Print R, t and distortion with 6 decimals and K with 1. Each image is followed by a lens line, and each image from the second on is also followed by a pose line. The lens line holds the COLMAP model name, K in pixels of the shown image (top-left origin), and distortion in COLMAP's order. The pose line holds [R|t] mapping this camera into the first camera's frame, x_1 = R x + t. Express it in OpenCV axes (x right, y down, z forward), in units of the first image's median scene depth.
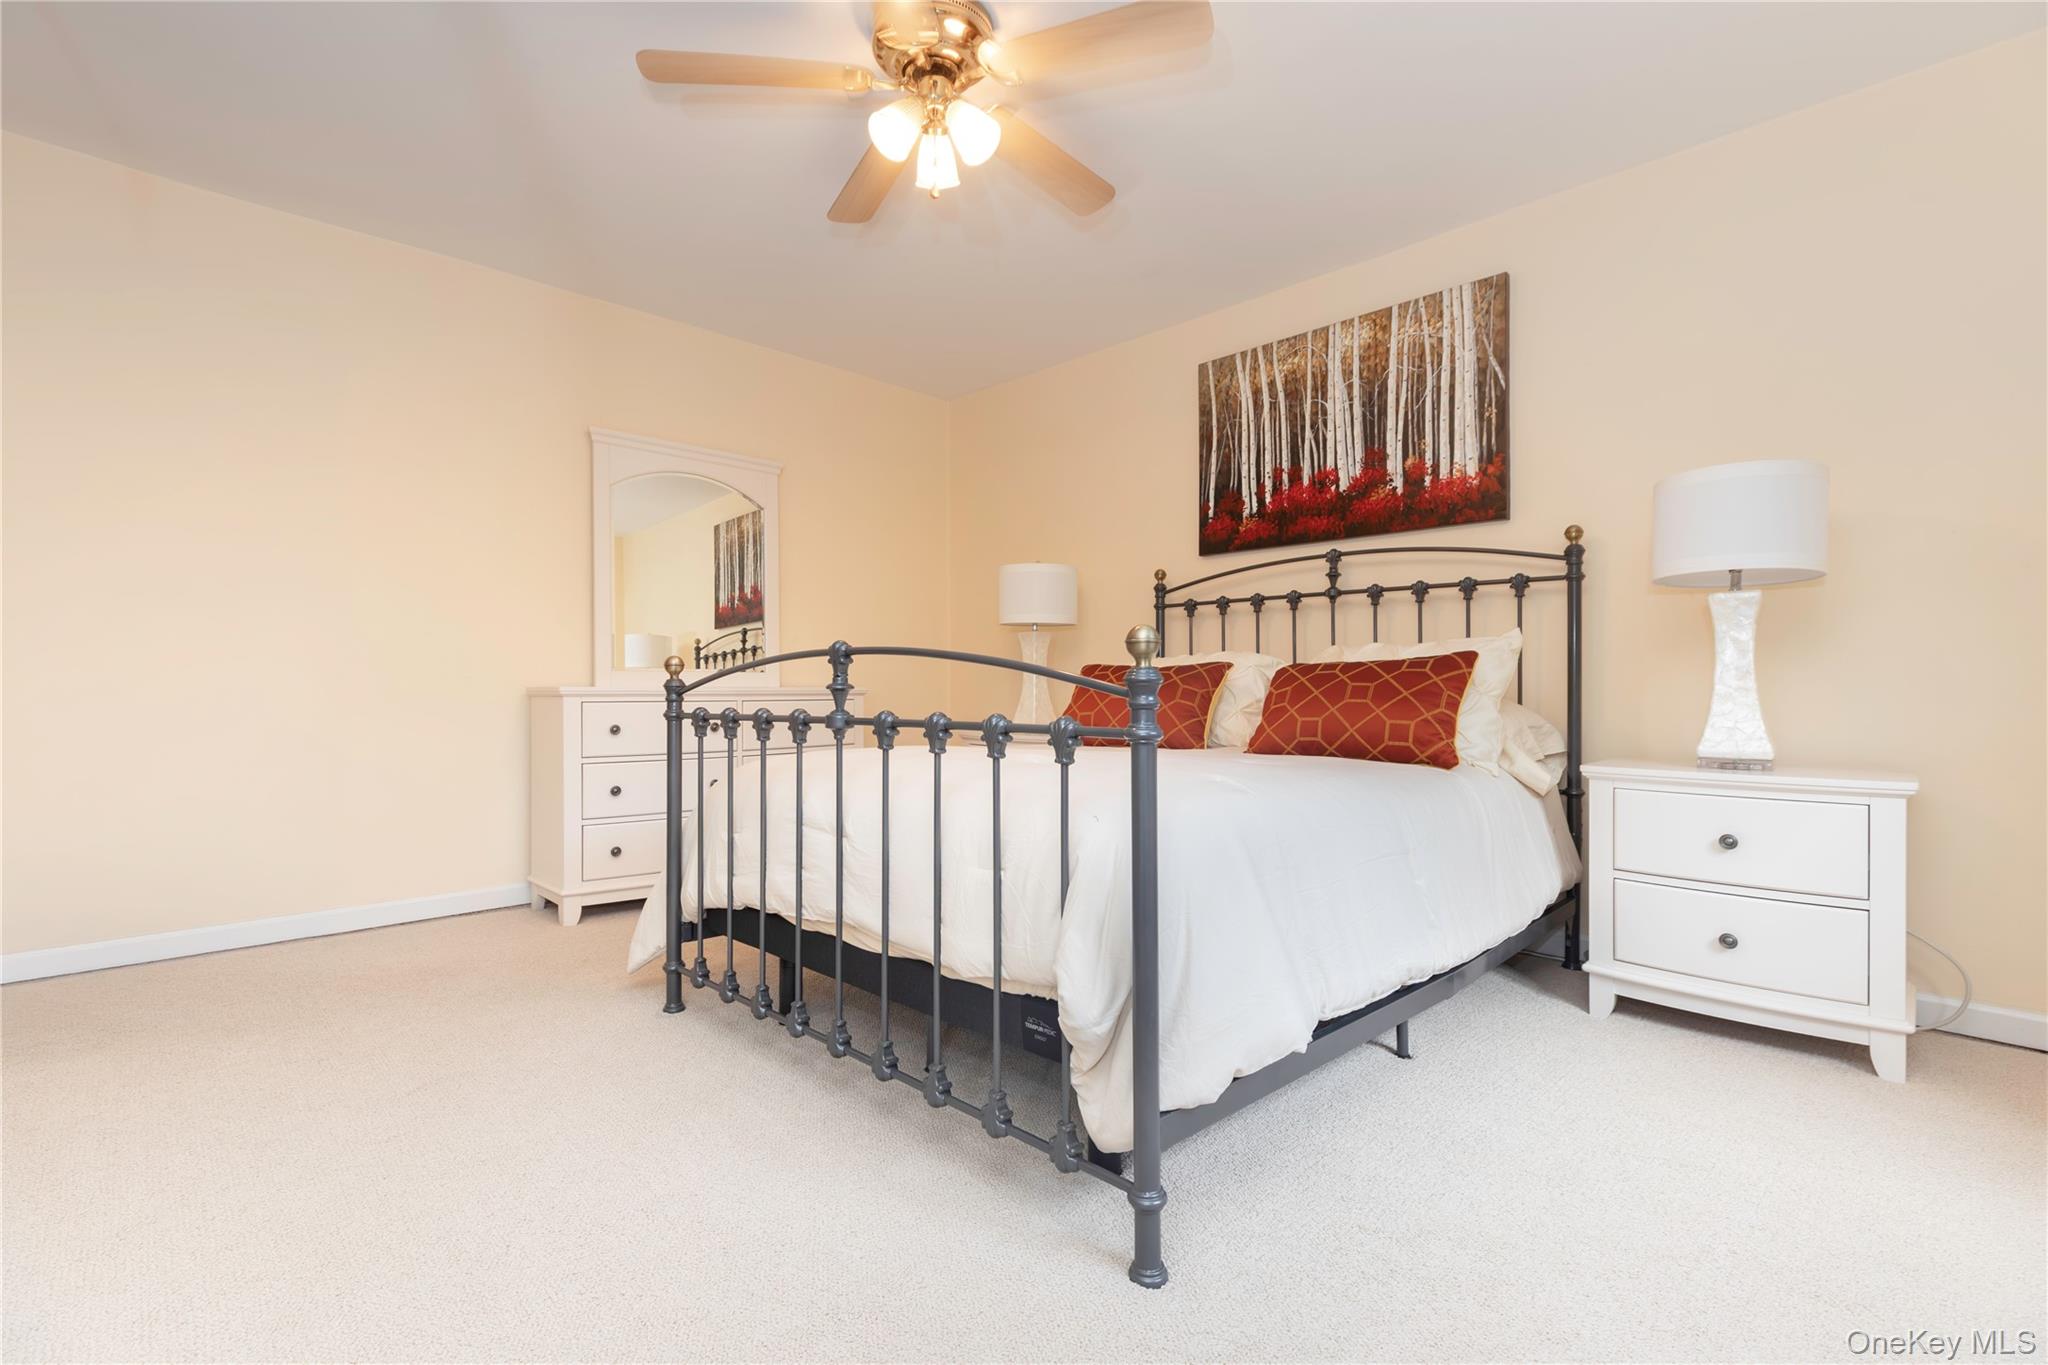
lens RADIAL K [[939.0, 0, 1021.2], [0, 939.0, 682.6], [0, 0, 1]] dist [0.008231, -0.001410]
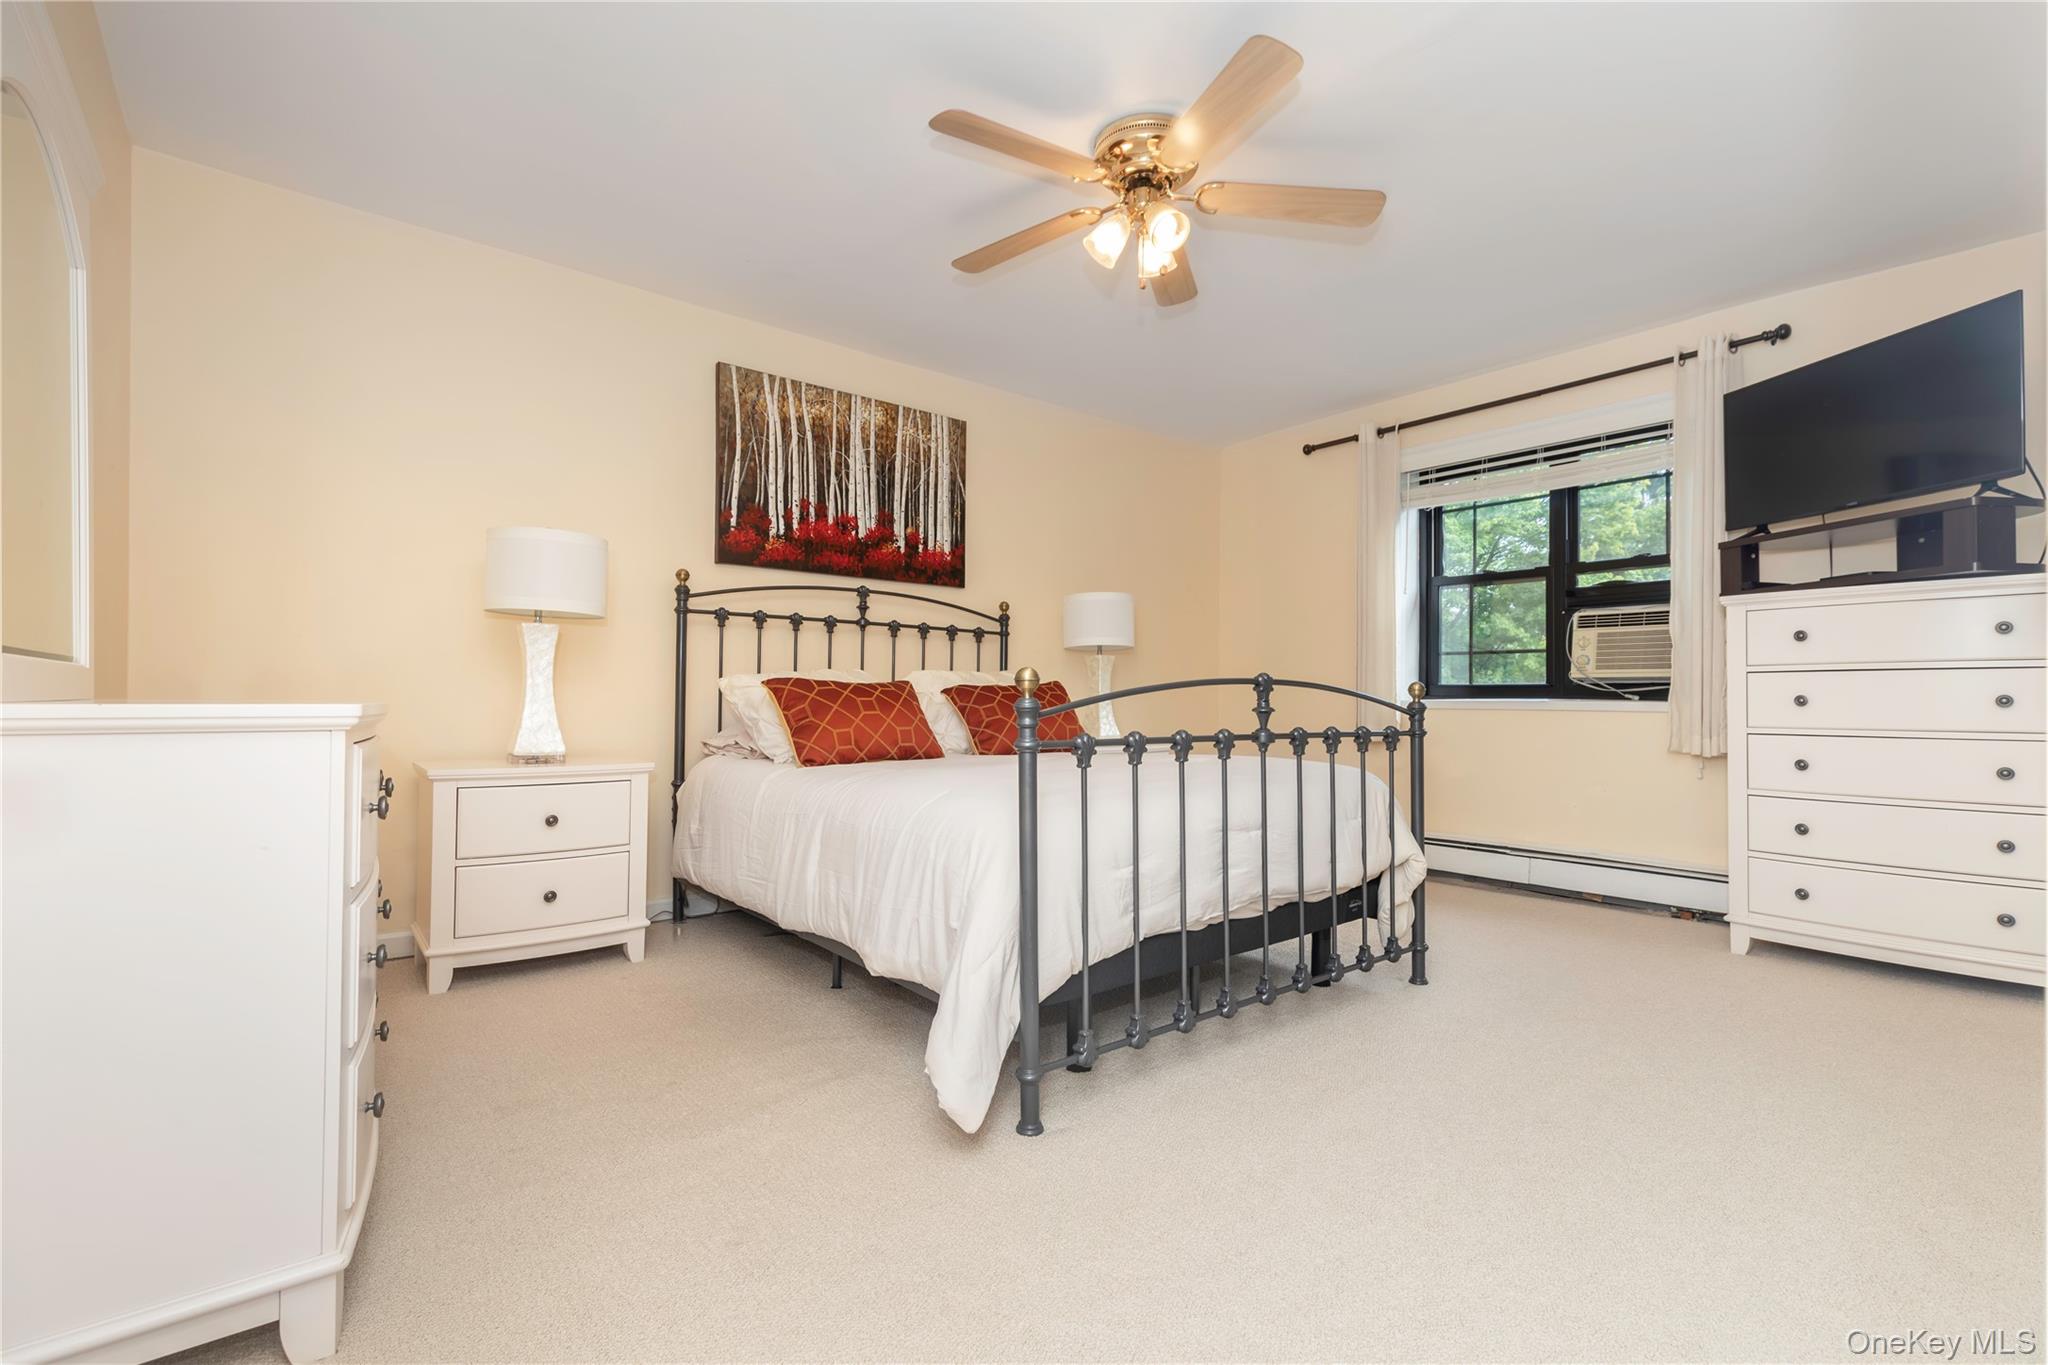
lens RADIAL K [[939.0, 0, 1020.5], [0, 939.0, 689.2], [0, 0, 1]] dist [0.008231, -0.001410]
pose [[0.079132, 0.009384, 0.996820, -0.851708], [-0.016462, 0.999832, -0.008105, -0.004209], [-0.996728, -0.015768, 0.079273, 0.712415]]
